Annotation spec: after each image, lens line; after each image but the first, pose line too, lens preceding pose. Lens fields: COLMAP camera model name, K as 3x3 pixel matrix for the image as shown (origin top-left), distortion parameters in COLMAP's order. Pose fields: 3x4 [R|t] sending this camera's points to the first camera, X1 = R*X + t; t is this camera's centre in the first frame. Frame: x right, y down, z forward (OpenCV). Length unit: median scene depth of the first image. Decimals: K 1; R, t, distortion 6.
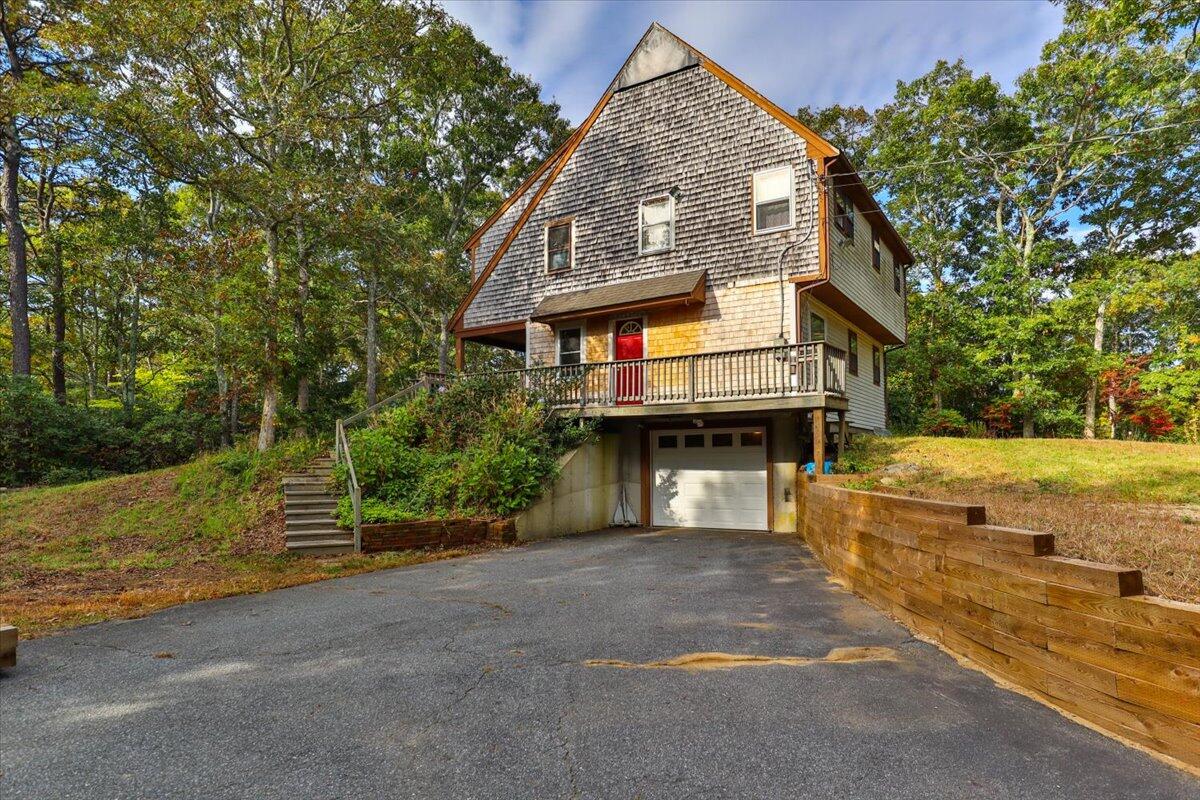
lens RADIAL K [[703.6, 0, 602.4], [0, 703.6, 417.8], [0, 0, 1]] dist [-0.050384, 0.028890]
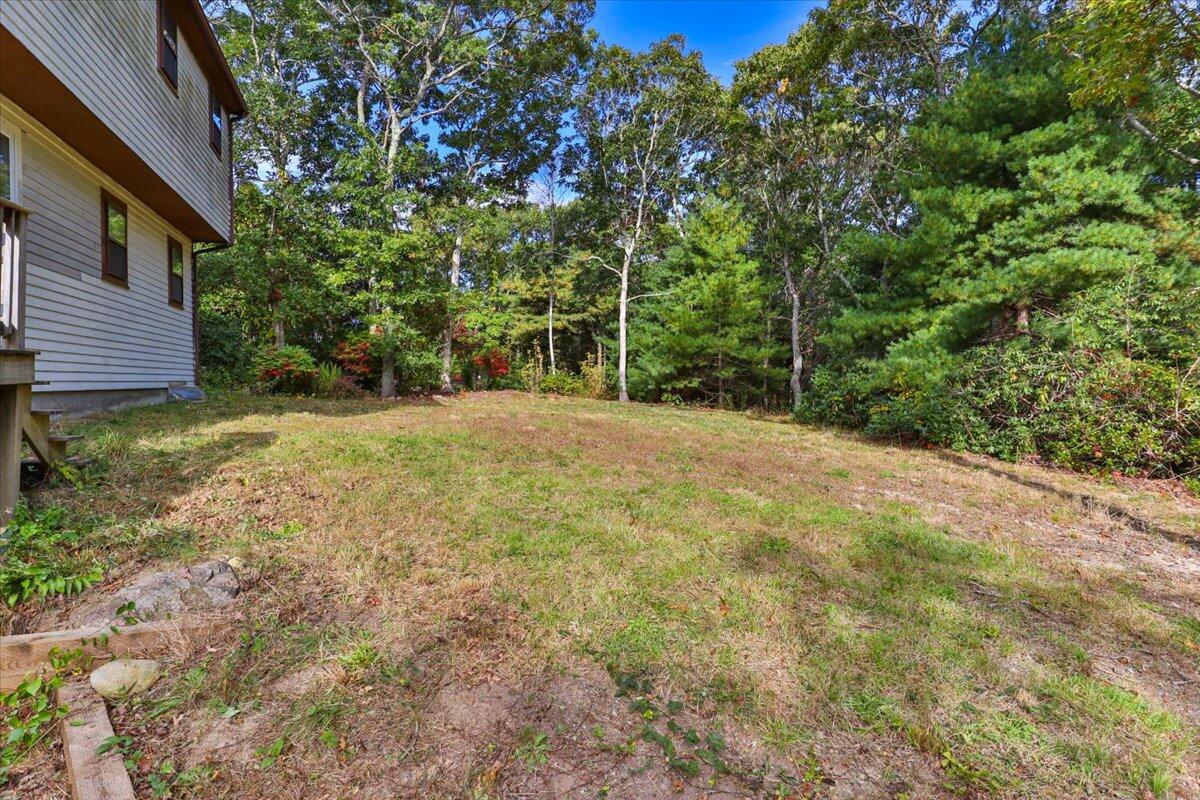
lens RADIAL K [[703.6, 0, 602.4], [0, 703.6, 417.8], [0, 0, 1]] dist [-0.050384, 0.028890]
pose [[0.631651, -0.040194, 0.774210, 0.125930], [-0.047243, 0.994803, 0.090191, -0.018422], [-0.773812, -0.093545, 0.626470, 0.270335]]
